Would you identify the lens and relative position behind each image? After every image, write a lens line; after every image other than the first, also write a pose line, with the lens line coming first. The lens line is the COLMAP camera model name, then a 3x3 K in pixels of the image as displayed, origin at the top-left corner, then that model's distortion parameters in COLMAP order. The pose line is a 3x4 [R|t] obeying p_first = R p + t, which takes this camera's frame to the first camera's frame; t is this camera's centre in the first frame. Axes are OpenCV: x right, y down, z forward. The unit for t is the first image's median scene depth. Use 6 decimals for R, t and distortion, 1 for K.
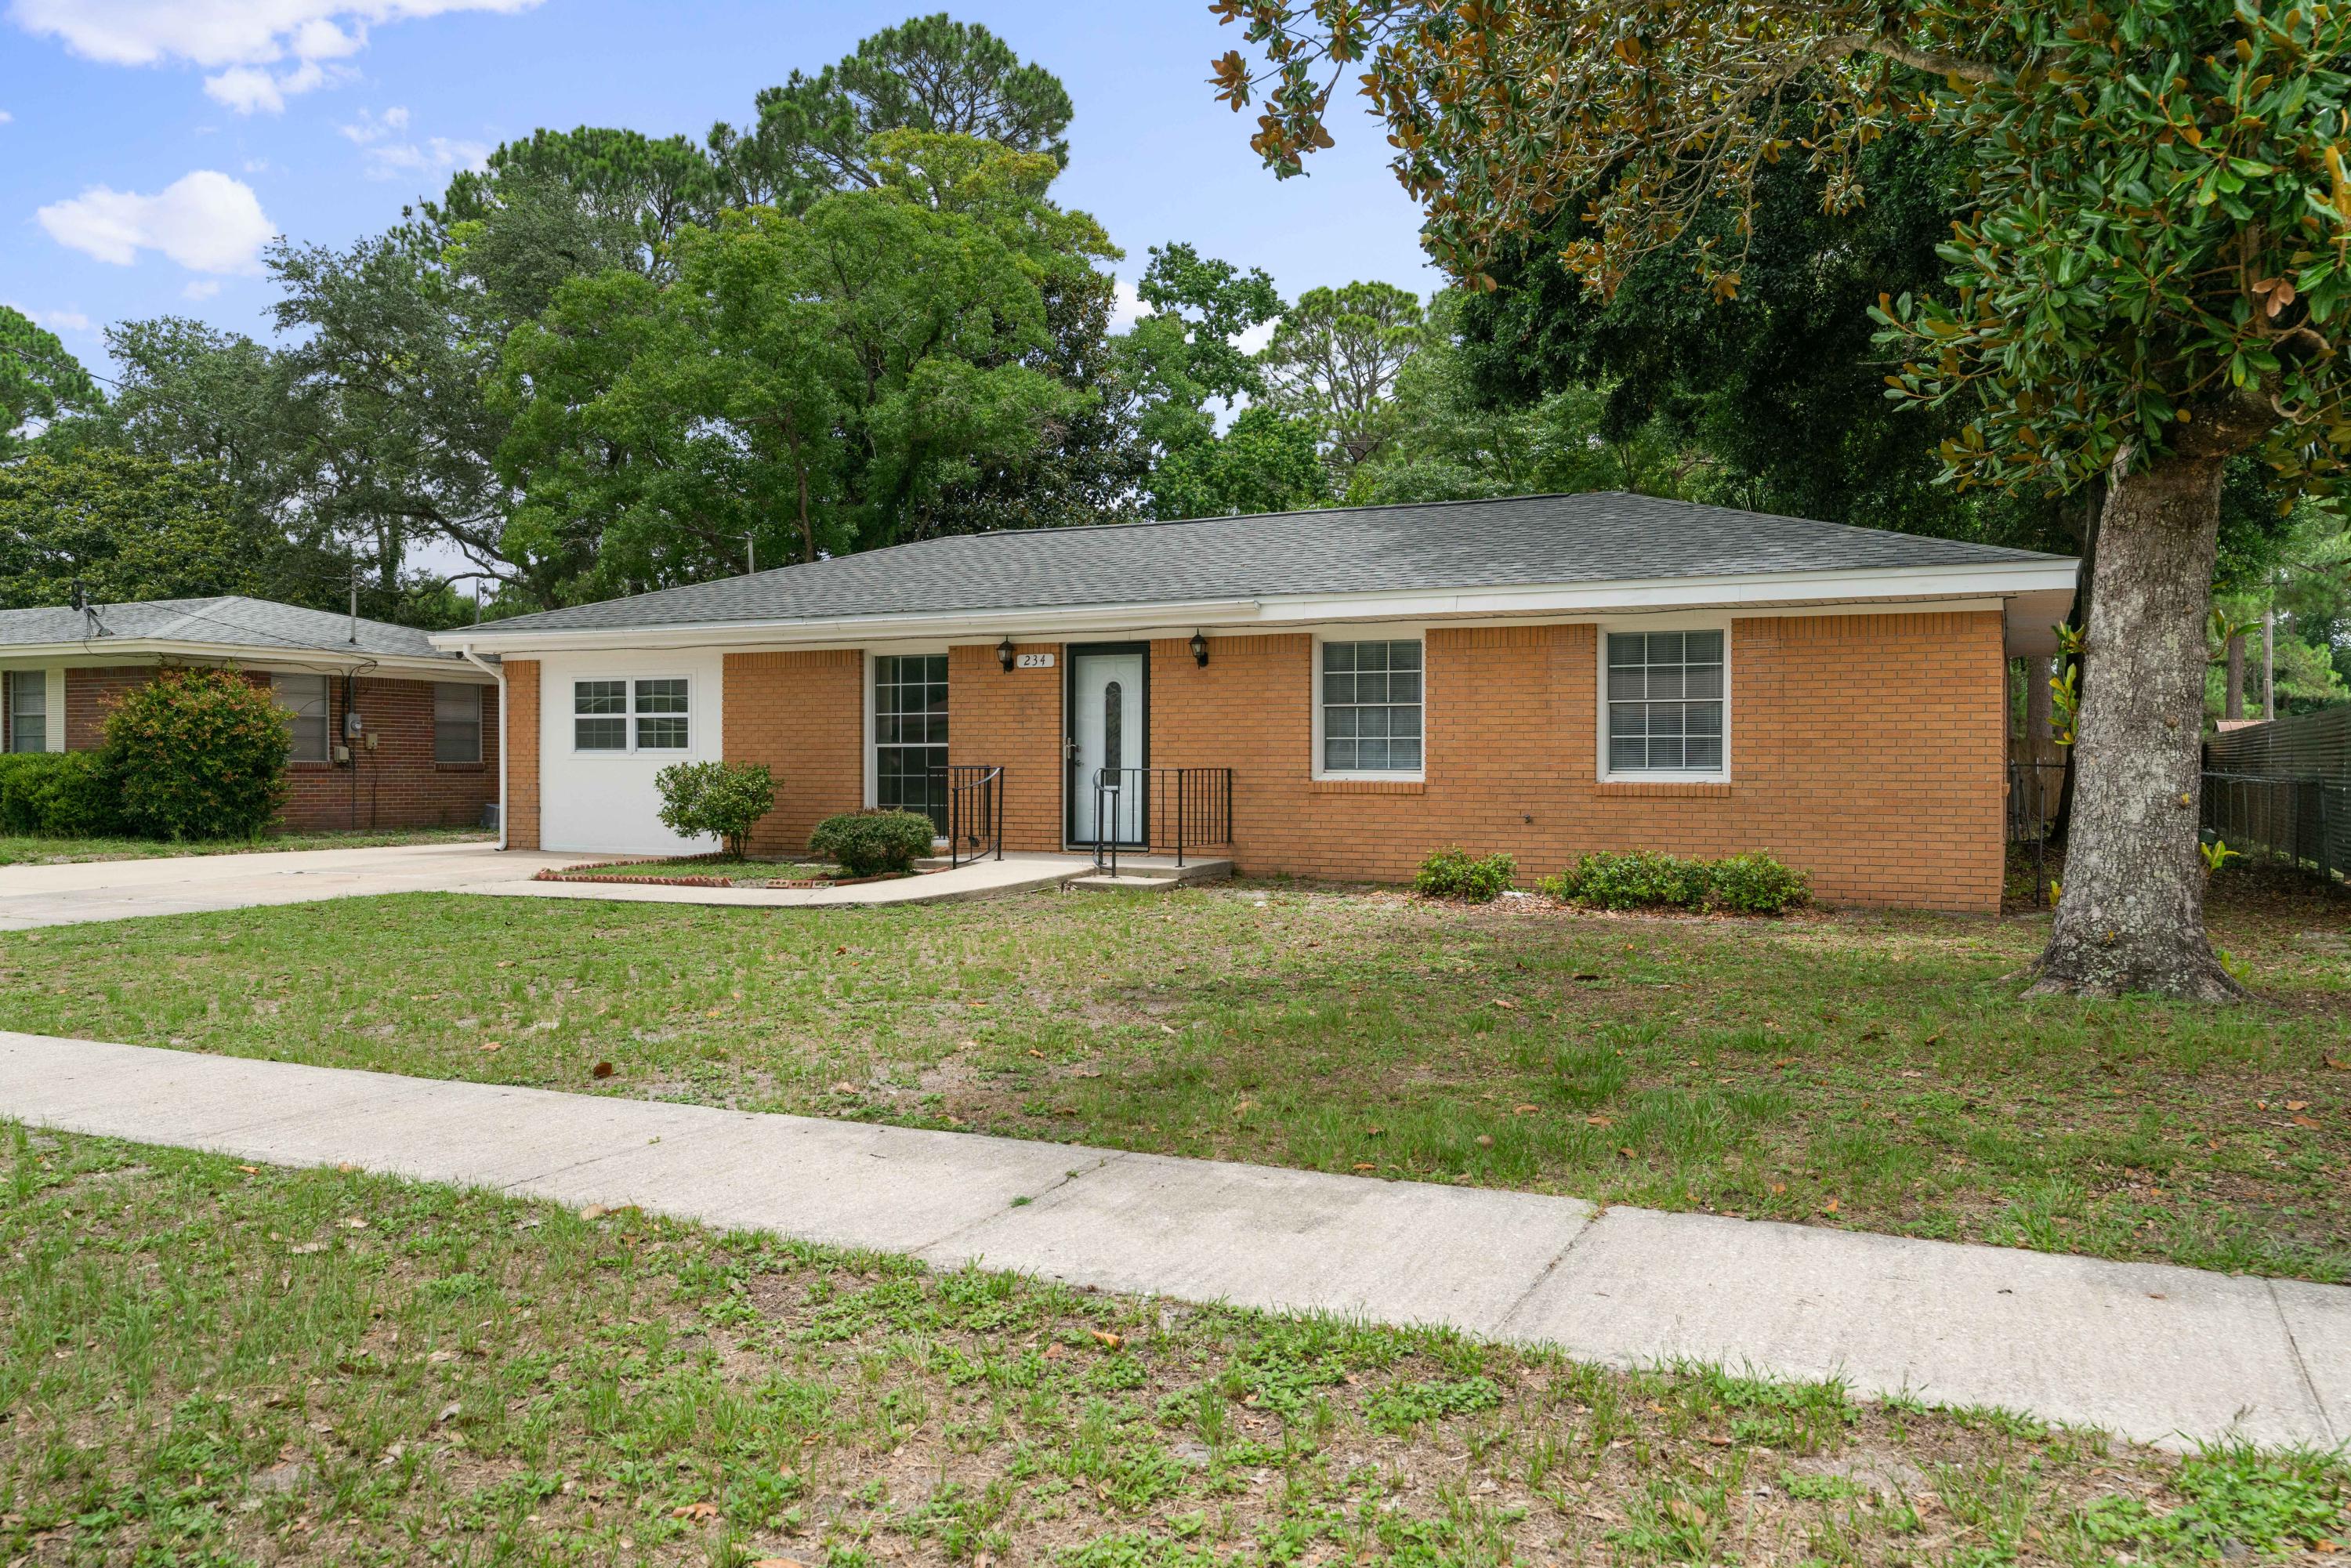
lens RADIAL K [[1755.6, 0, 1176.9], [0, 1755.6, 783.0], [0, 0, 1]] dist [0.011384, 0.002860]
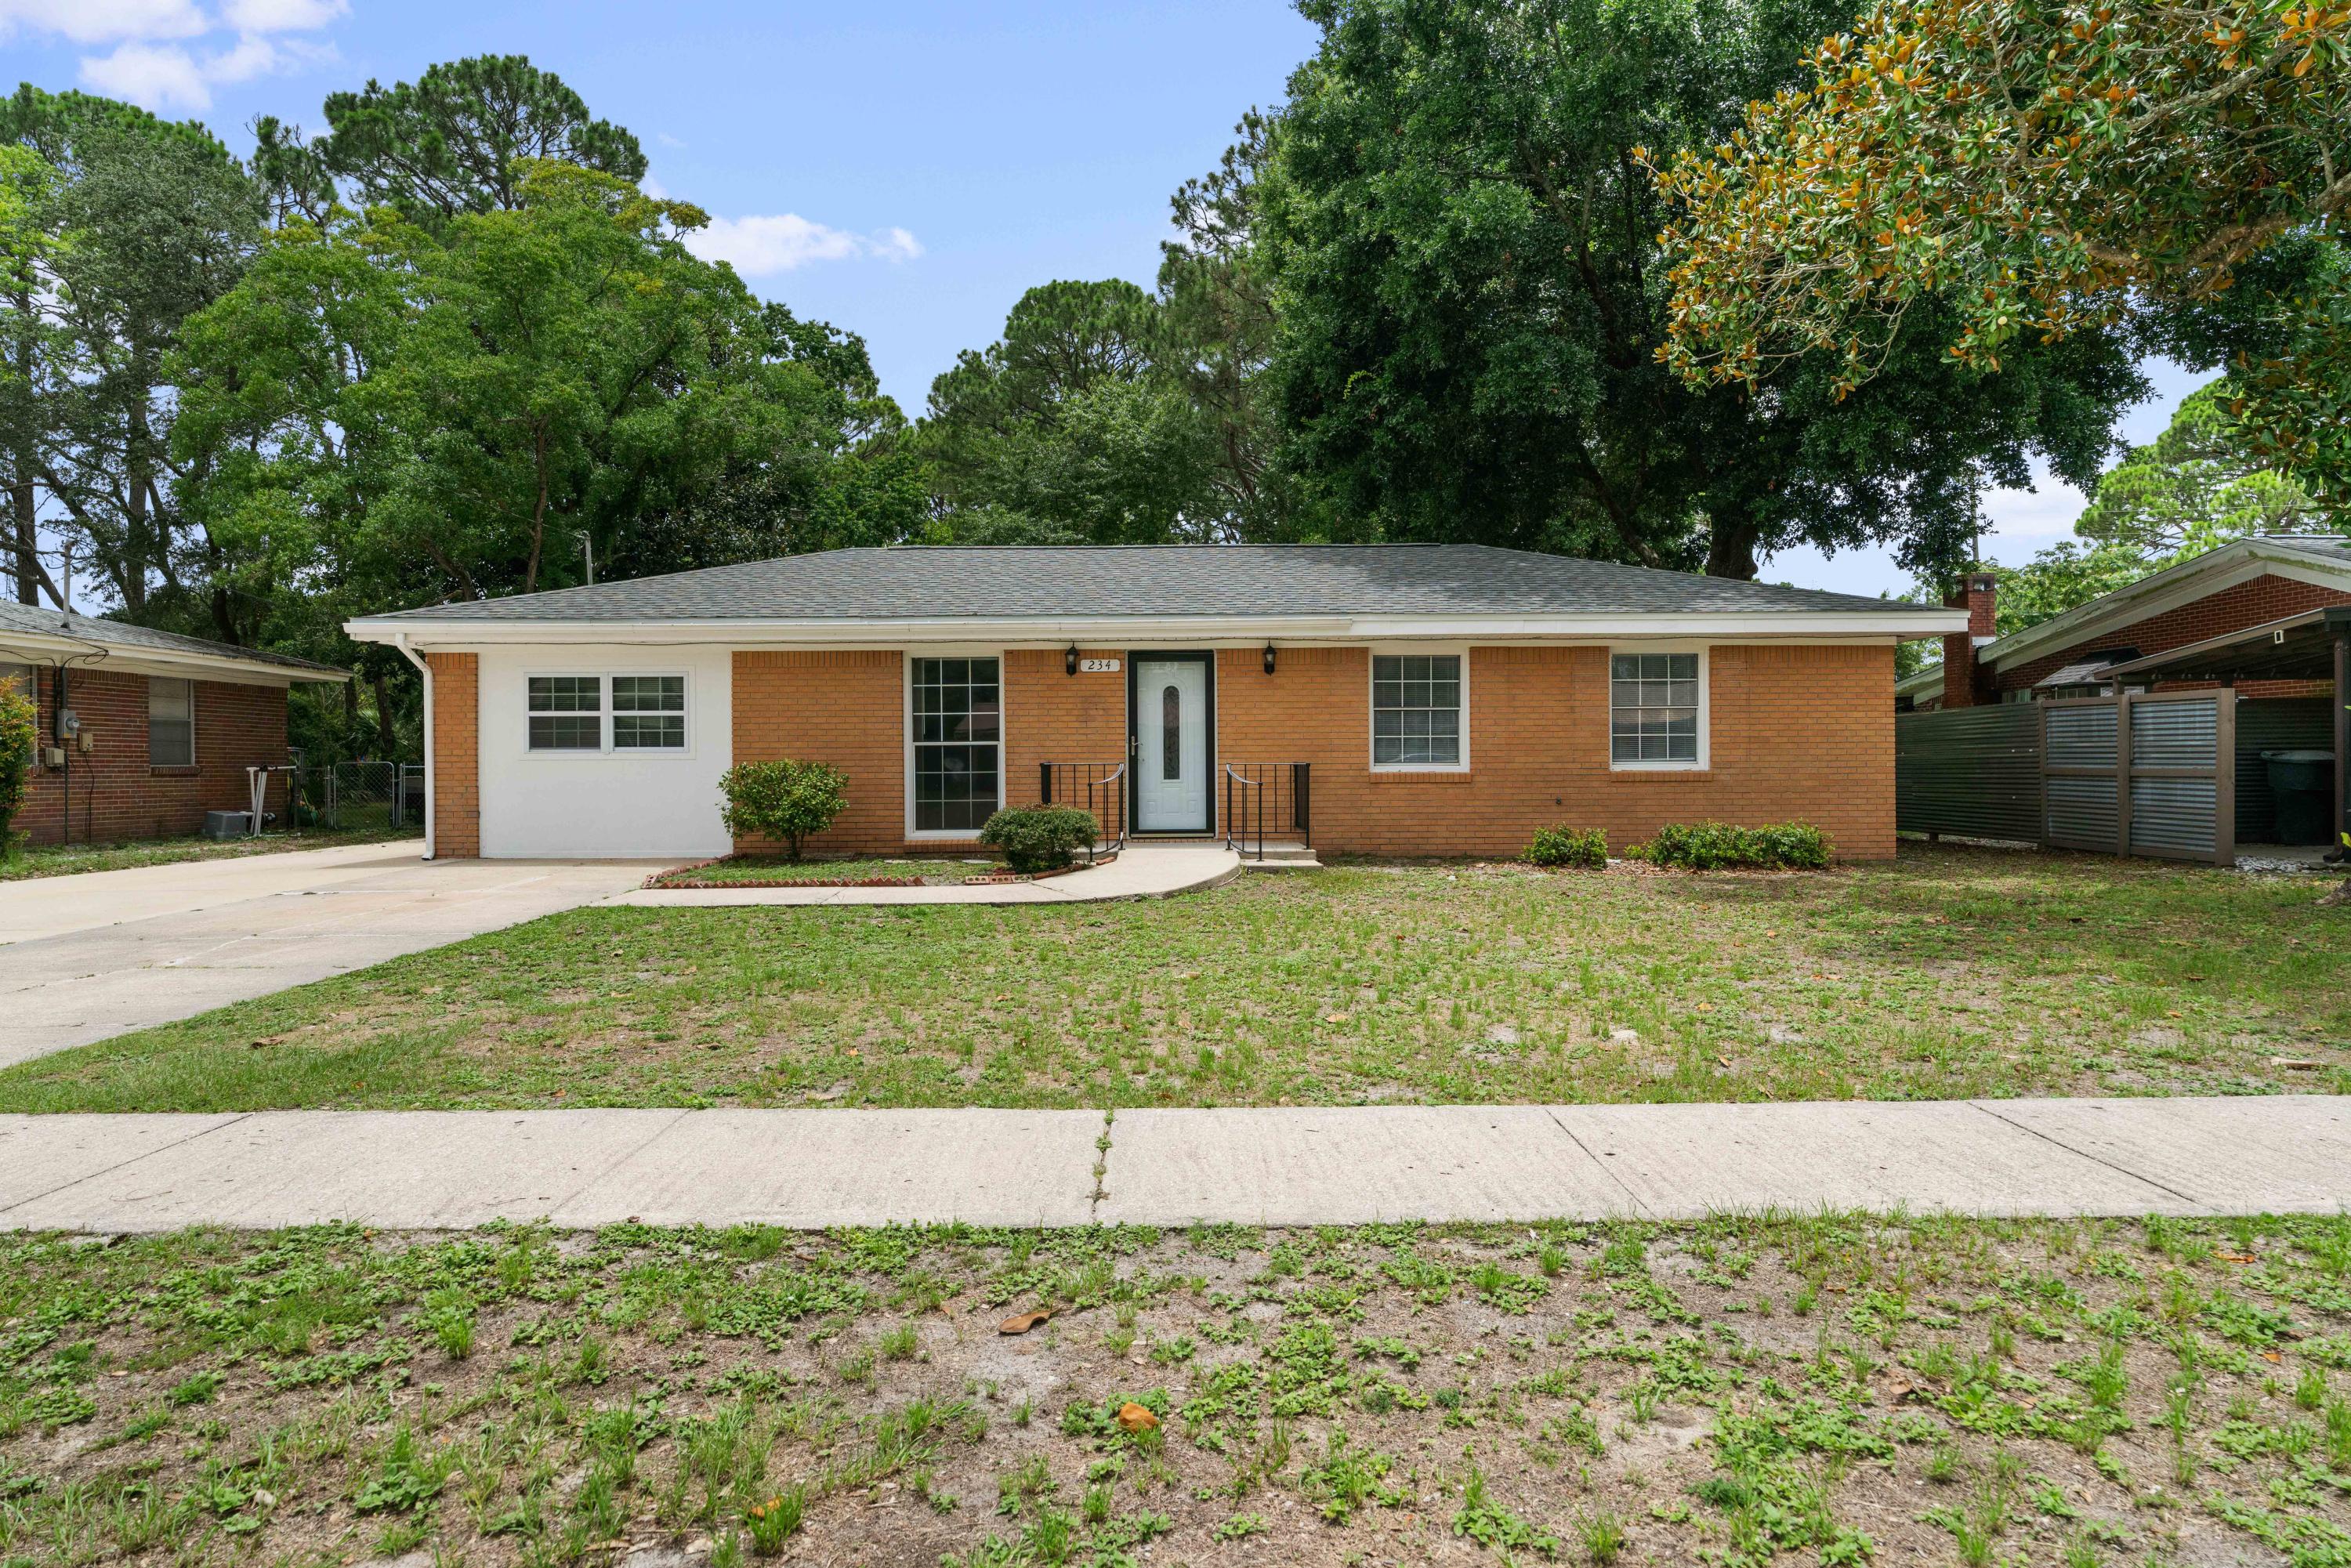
lens RADIAL K [[1388.2, 0, 1170.8], [0, 1388.2, 777.9], [0, 0, 1]] dist [-0.000818, -0.003301]
pose [[0.894490, -0.012425, 0.446915, -0.404401], [0.012143, 0.999920, 0.003496, -0.002288], [-0.446923, 0.002299, 0.894569, 0.198856]]
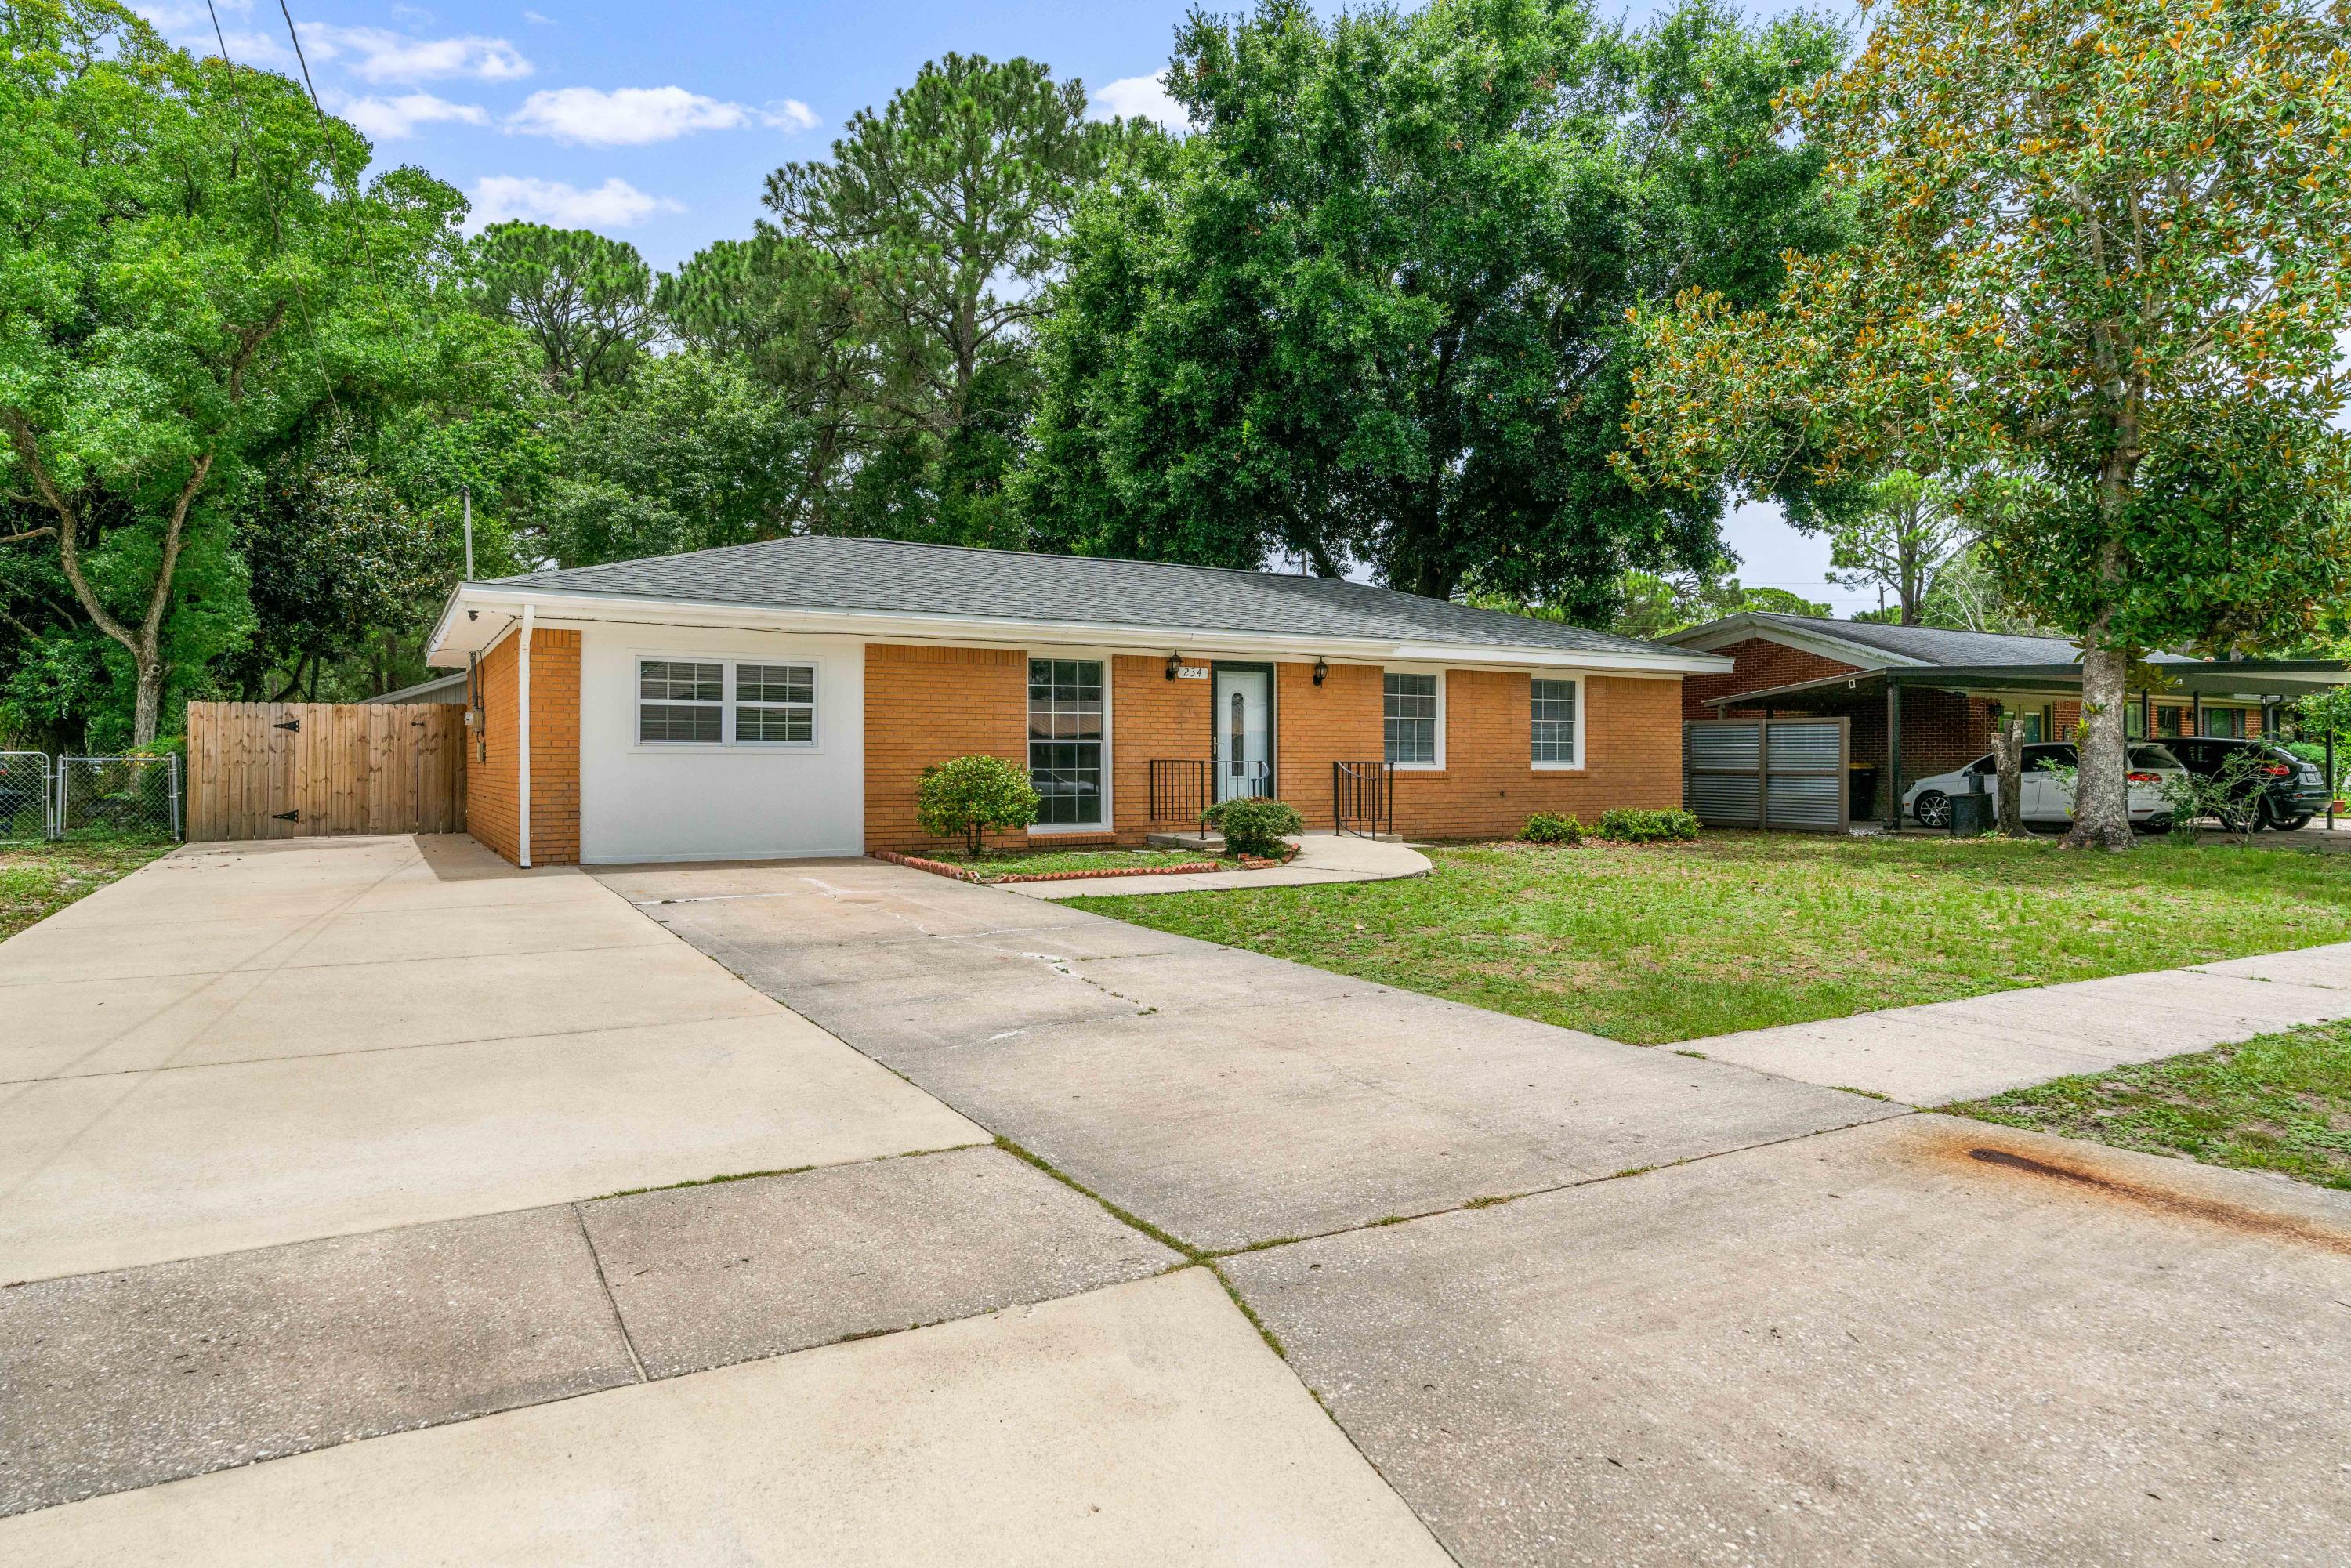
lens RADIAL K [[1384.9, 0, 1181.2], [0, 1384.9, 772.8], [0, 0, 1]] dist [-0.006044, -0.000231]
pose [[0.546948, -0.009524, 0.837113, -0.832426], [0.007758, 0.999950, 0.006308, -0.006756], [-0.837131, 0.003045, 0.546994, 0.462667]]
